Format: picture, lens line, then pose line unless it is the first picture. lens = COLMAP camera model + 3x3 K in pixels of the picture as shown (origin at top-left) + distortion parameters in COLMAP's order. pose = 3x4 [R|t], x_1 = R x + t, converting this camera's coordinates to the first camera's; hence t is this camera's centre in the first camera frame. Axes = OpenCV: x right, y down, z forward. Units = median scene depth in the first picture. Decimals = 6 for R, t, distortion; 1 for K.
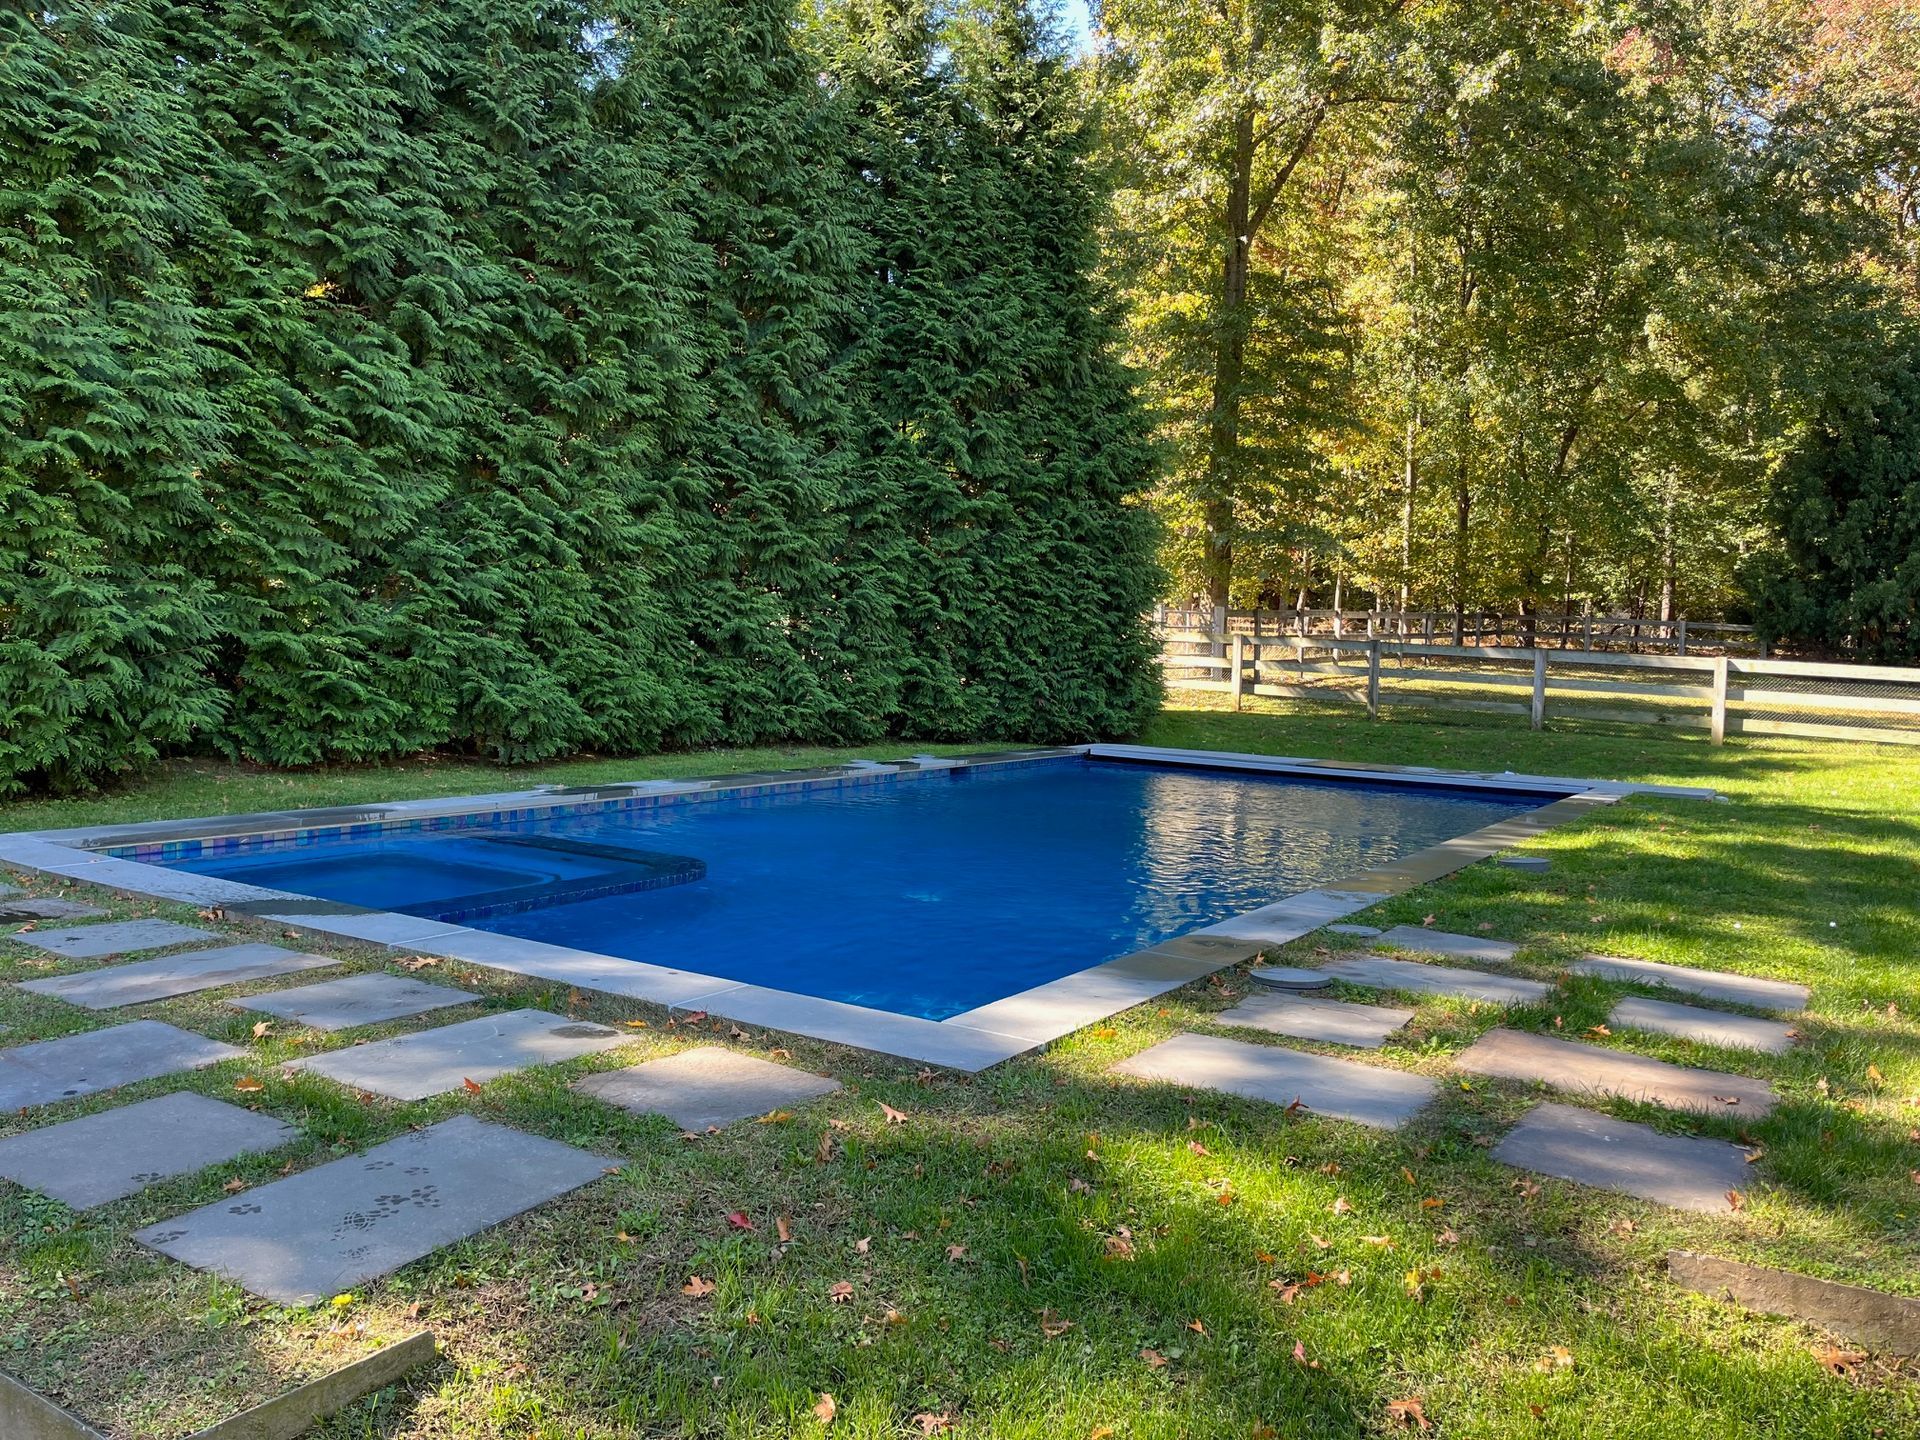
lens RADIAL K [[1469.1, 0, 931.5], [0, 1469.1, 715.9], [0, 0, 1]] dist [0.037723, -0.073320]
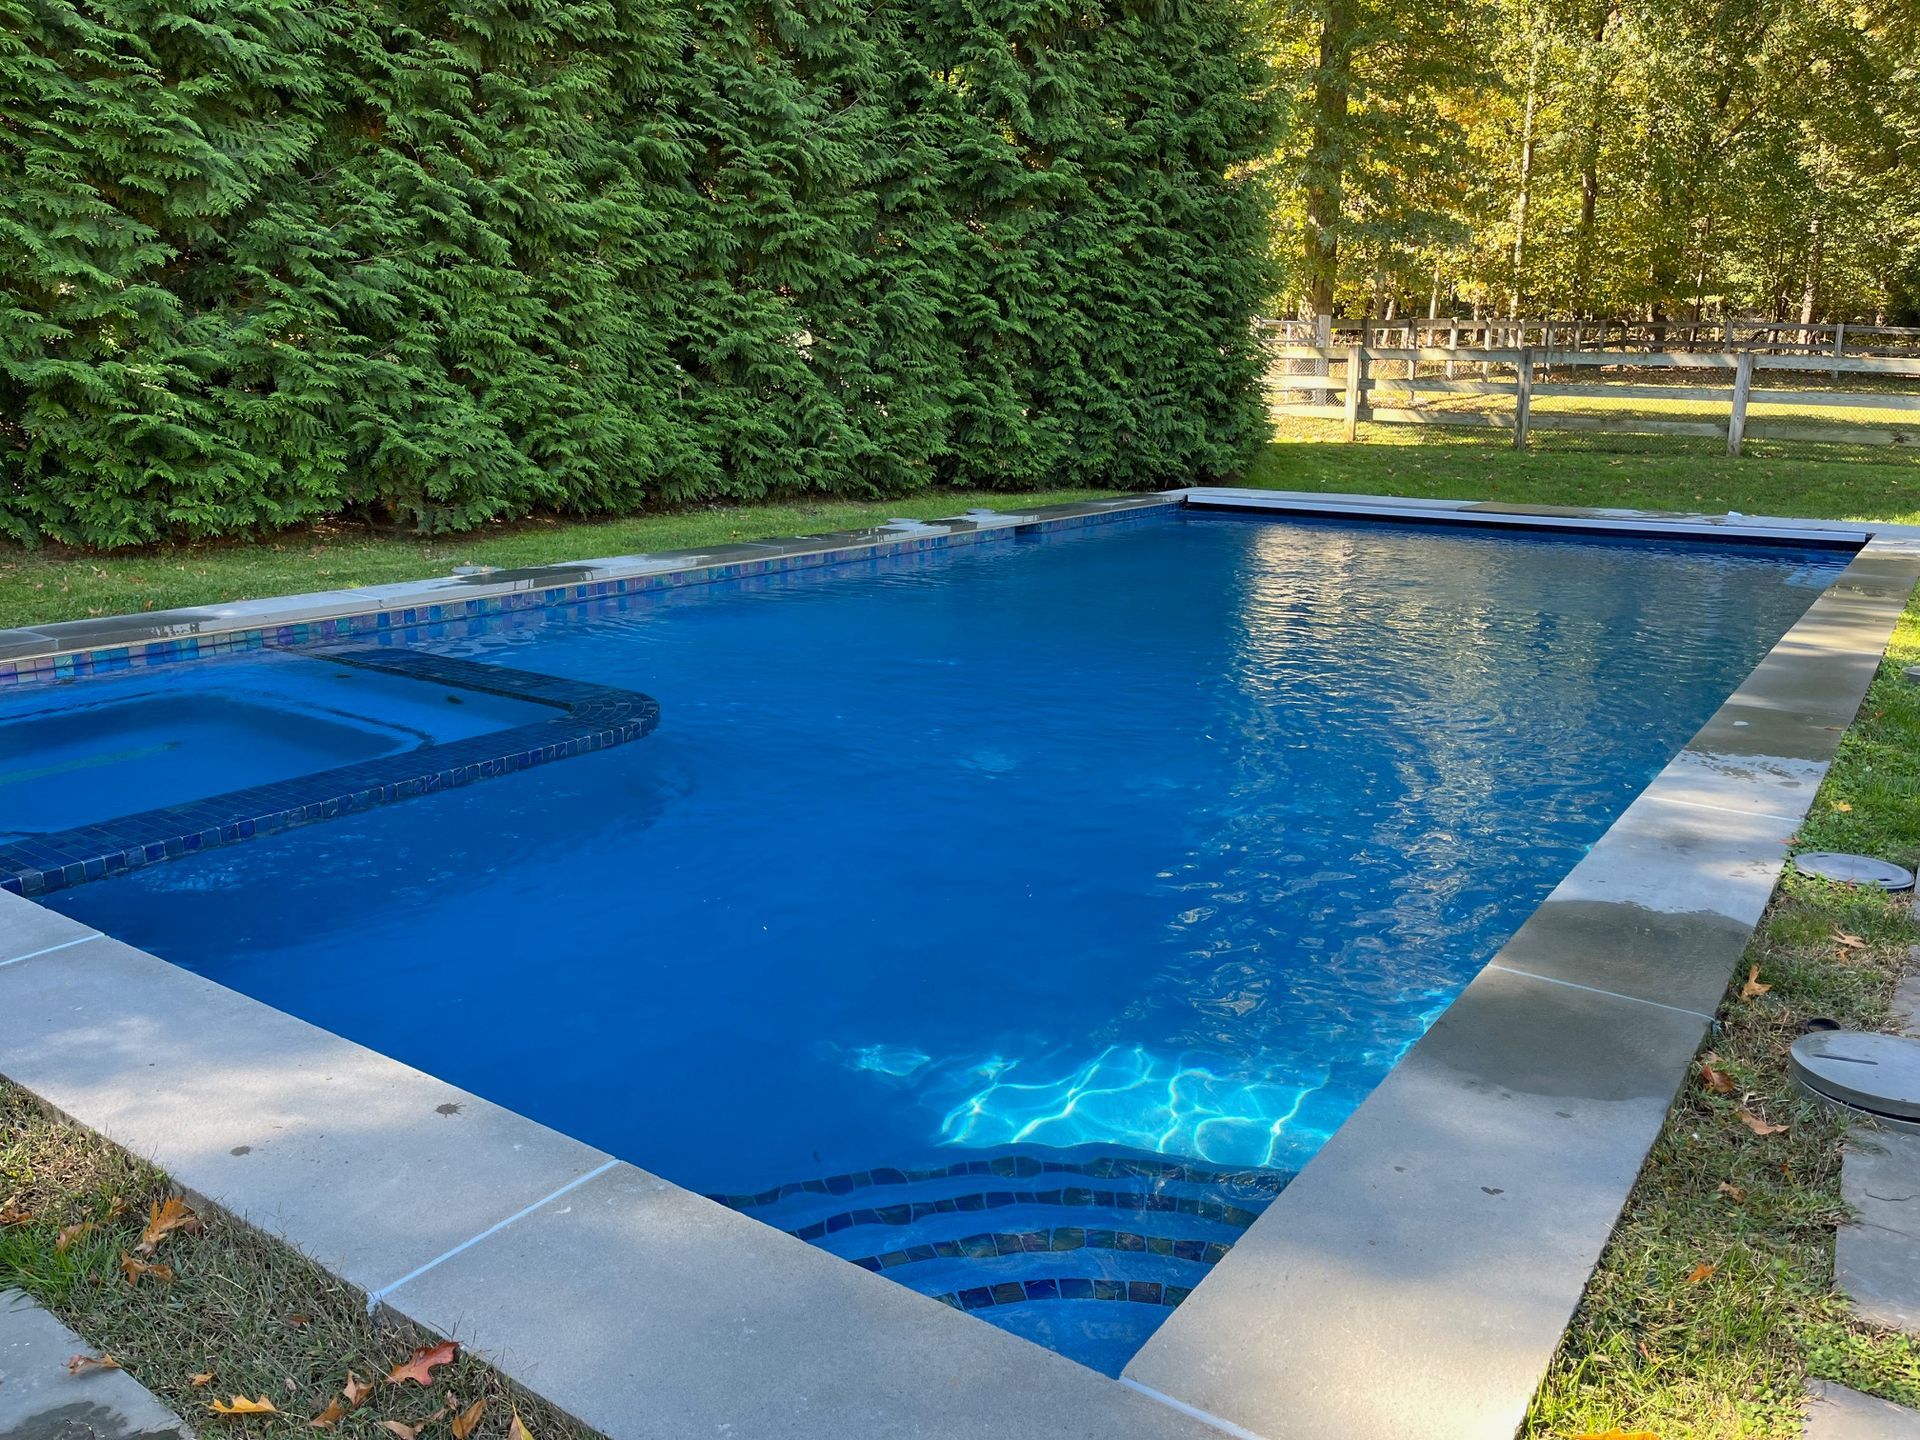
lens RADIAL K [[1469.1, 0, 931.5], [0, 1469.1, 715.9], [0, 0, 1]] dist [0.037723, -0.073320]
pose [[0.999462, -0.018259, -0.027229, -0.012586], [0.022694, 0.984713, 0.172703, -0.000603], [0.023660, -0.173228, 0.984598, 0.208659]]
